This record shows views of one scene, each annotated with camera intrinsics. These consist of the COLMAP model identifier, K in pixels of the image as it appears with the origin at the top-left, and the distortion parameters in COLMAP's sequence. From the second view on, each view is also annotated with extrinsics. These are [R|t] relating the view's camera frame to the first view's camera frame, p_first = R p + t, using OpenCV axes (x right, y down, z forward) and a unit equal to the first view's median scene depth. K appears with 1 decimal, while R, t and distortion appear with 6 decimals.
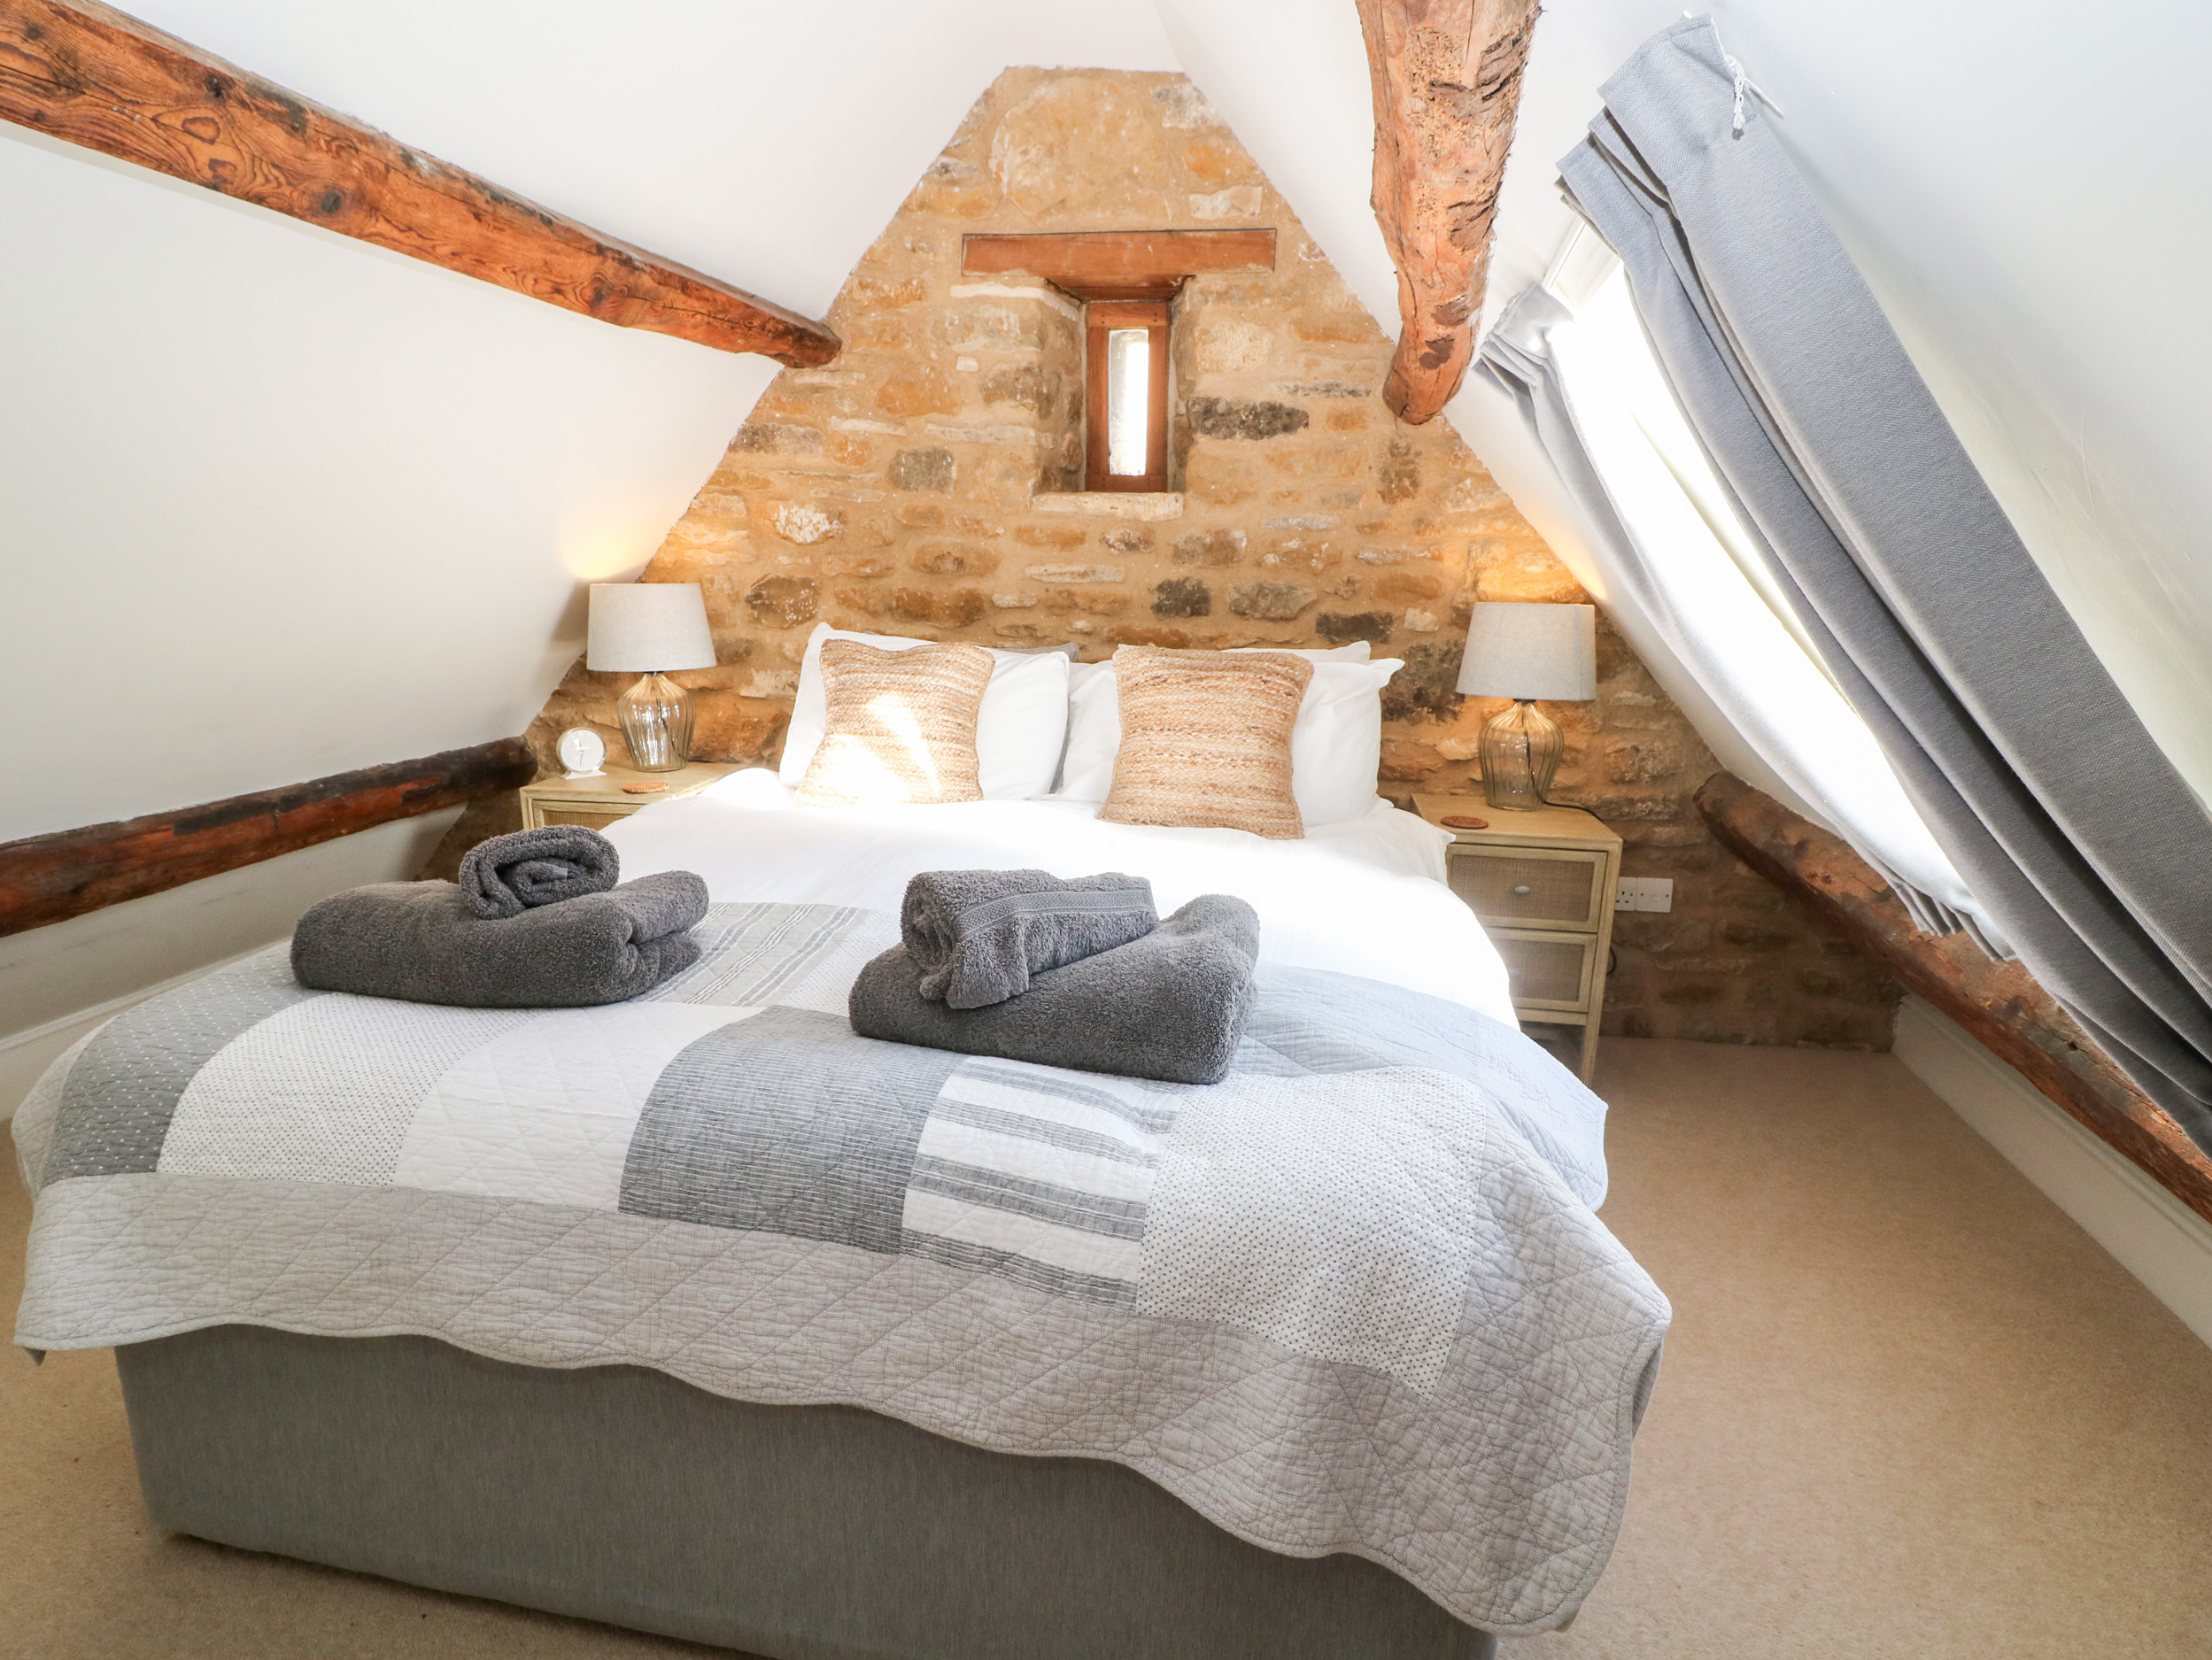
lens RADIAL K [[1177.3, 0, 1094.9], [0, 1177.3, 821.4], [0, 0, 1]] dist [0.005714, -0.016452]
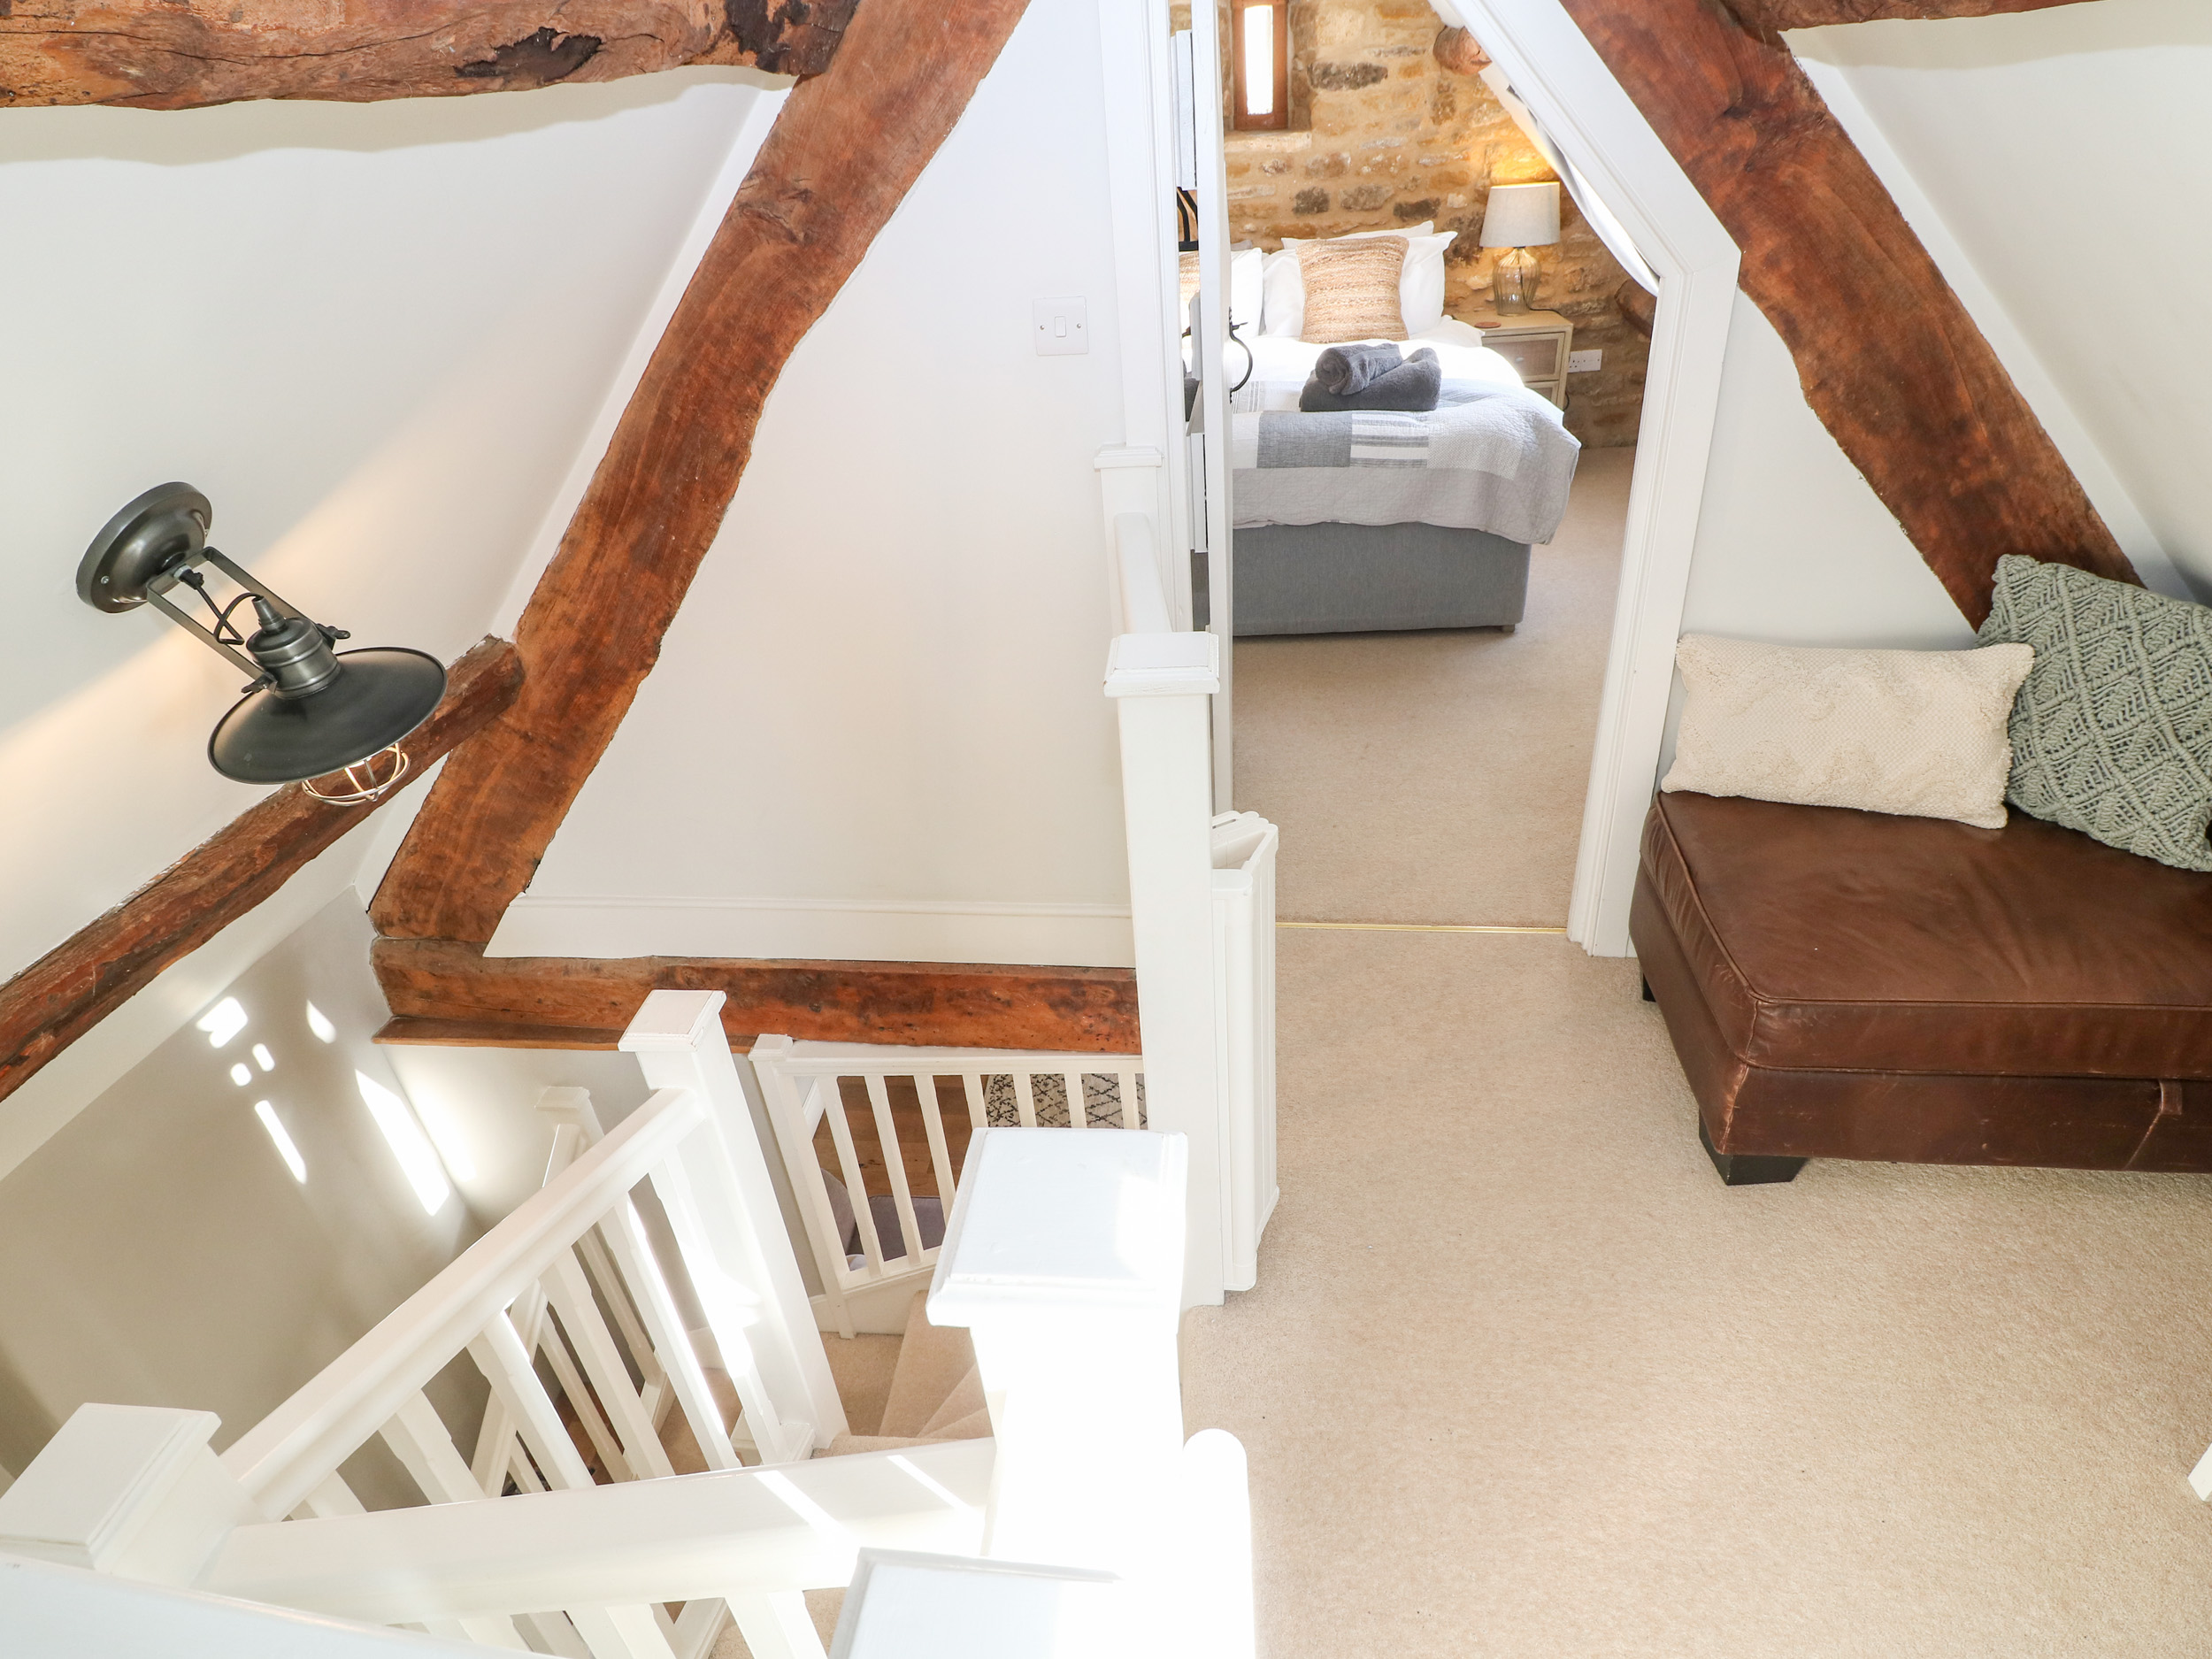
lens RADIAL K [[1177.4, 0, 1094.9], [0, 1177.4, 820.9], [0, 0, 1]] dist [0.005714, -0.016452]
pose [[0.992210, -0.124012, 0.011857, -0.363704], [0.113303, 0.937880, 0.327938, 0.048457], [-0.051789, -0.324040, 0.944625, -0.839792]]
